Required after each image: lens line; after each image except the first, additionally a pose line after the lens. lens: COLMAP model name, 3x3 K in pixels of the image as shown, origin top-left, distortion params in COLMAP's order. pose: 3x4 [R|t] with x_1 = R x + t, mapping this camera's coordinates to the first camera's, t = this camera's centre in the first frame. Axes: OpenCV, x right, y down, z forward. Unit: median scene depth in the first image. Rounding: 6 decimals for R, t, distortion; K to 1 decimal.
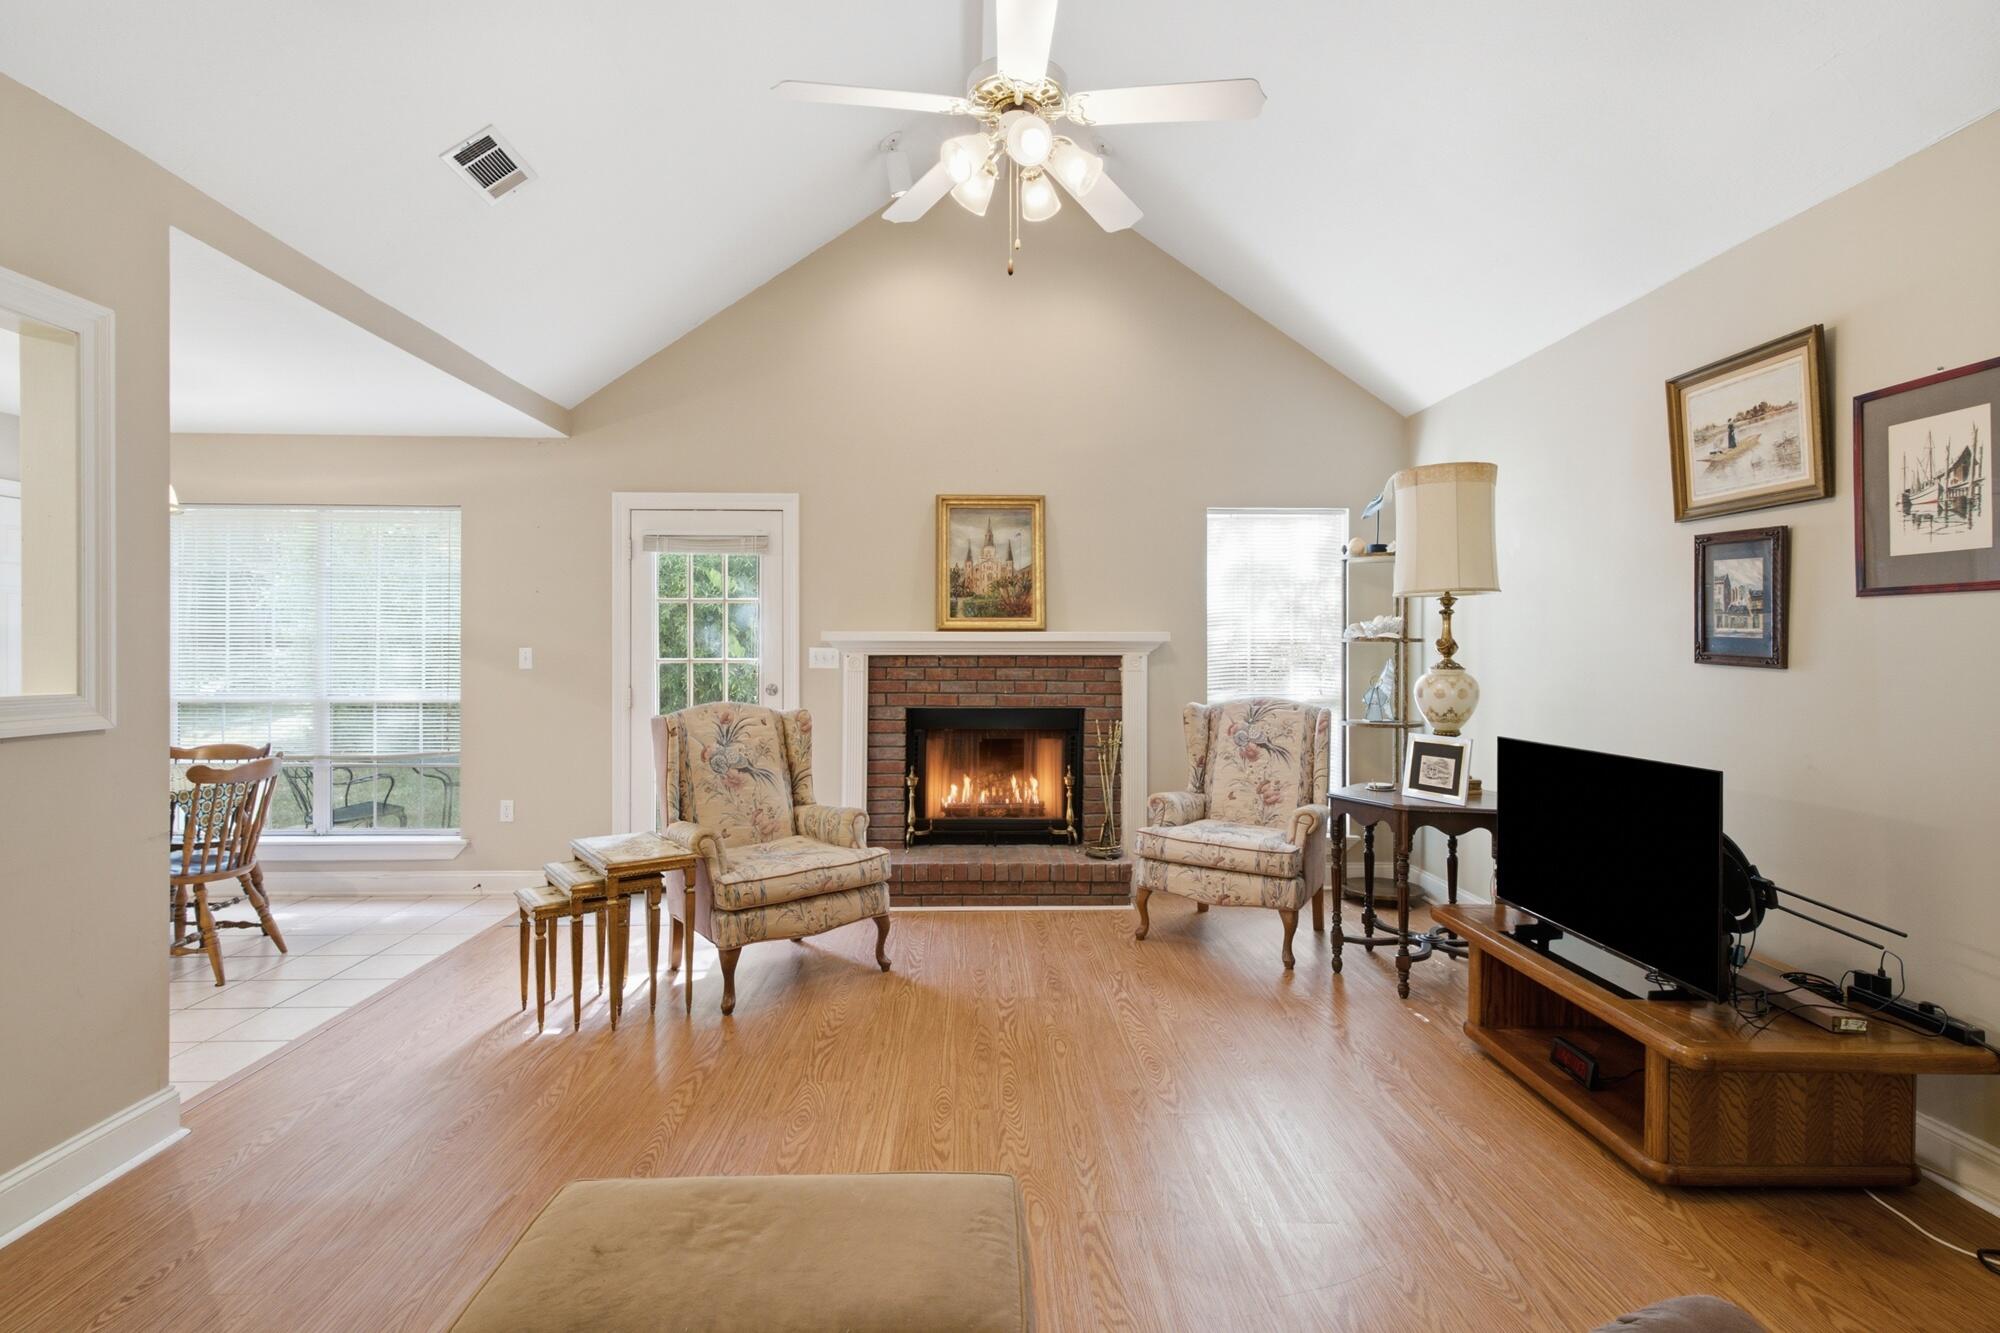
lens RADIAL K [[967.2, 0, 1005.4], [0, 967.2, 643.4], [0, 0, 1]] dist [0.001276, -0.000765]
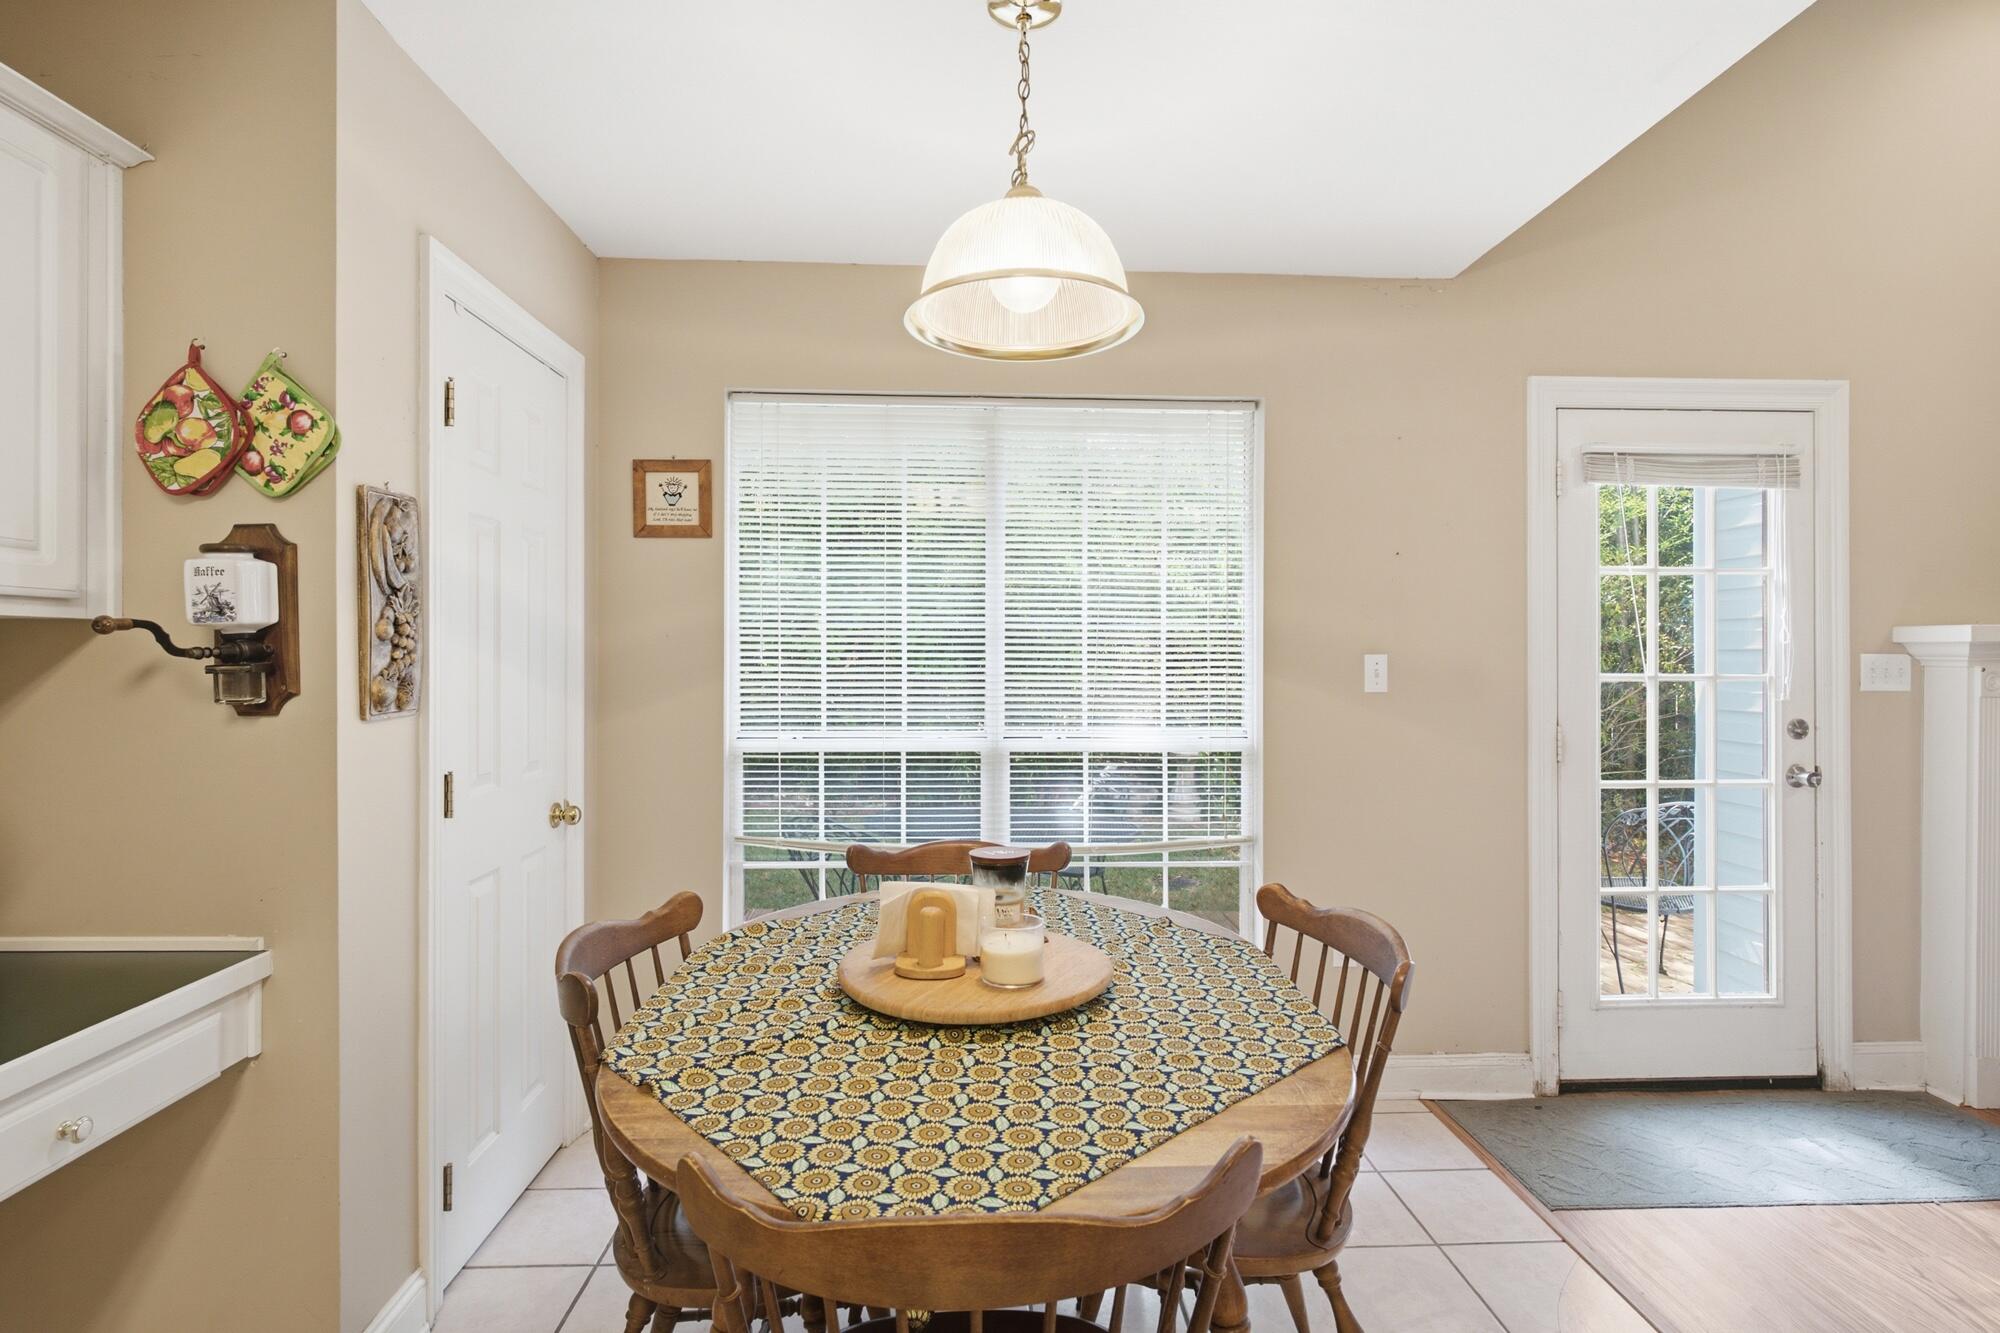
lens RADIAL K [[967.2, 0, 1005.4], [0, 967.2, 643.4], [0, 0, 1]] dist [0.001276, -0.000765]
pose [[0.999923, 0.000068, 0.012430, -0.784867], [0.000007, 0.999982, -0.005972, 0.001622], [-0.012430, 0.005971, 0.999905, 0.489224]]
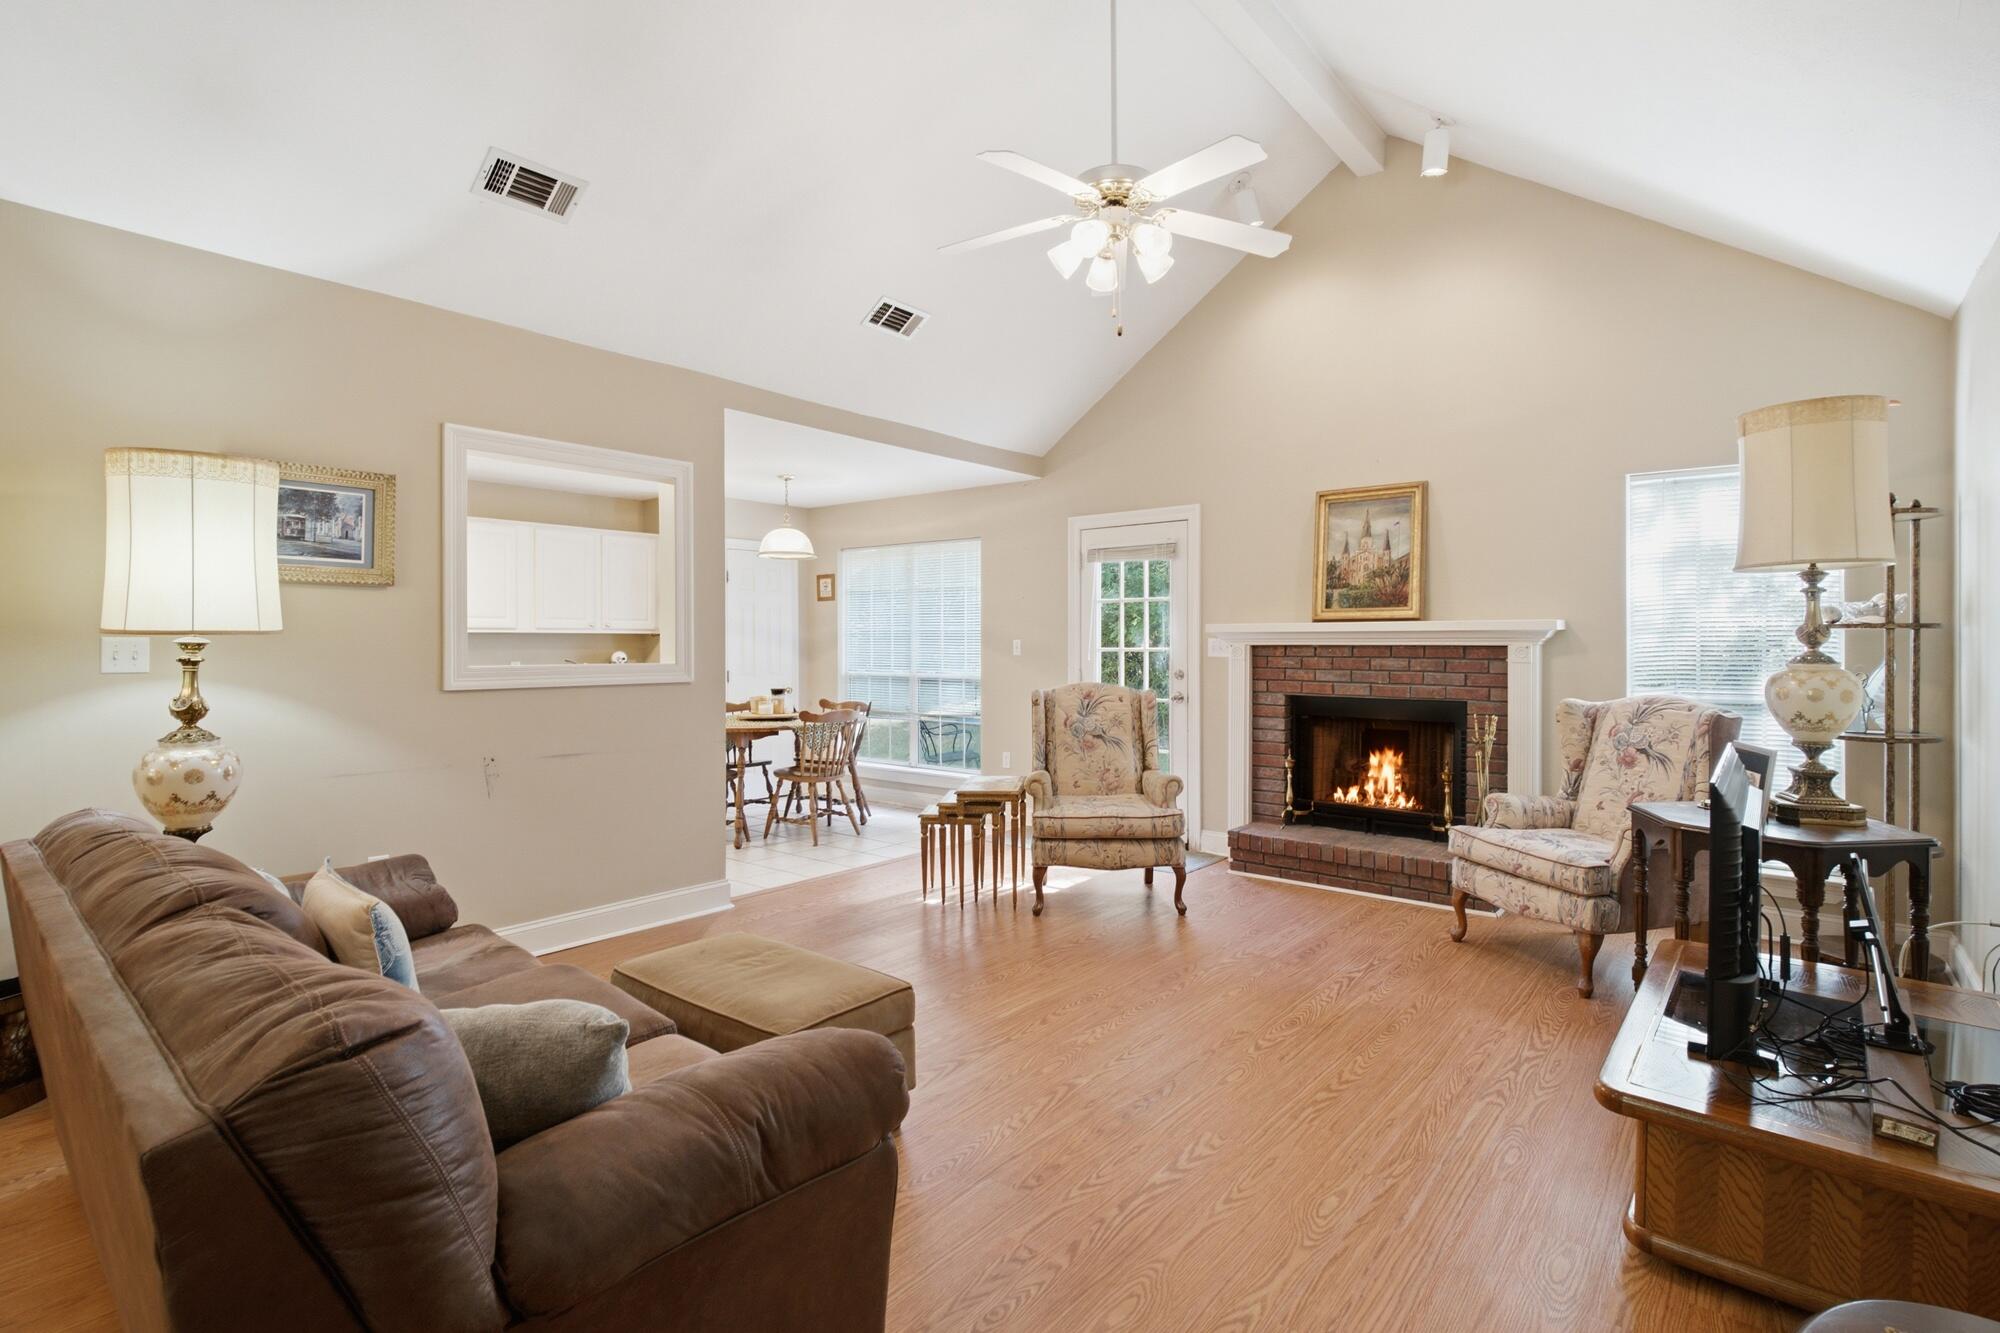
lens RADIAL K [[967.3, 0, 997.3], [0, 967.3, 644.5], [0, 0, 1]] dist [-0.000671, -0.000758]
pose [[0.746085, -0.000144, -0.665851, 0.407411], [0.005614, 0.999966, 0.006075, 0.003398], [0.665827, -0.008271, 0.746060, -0.013273]]
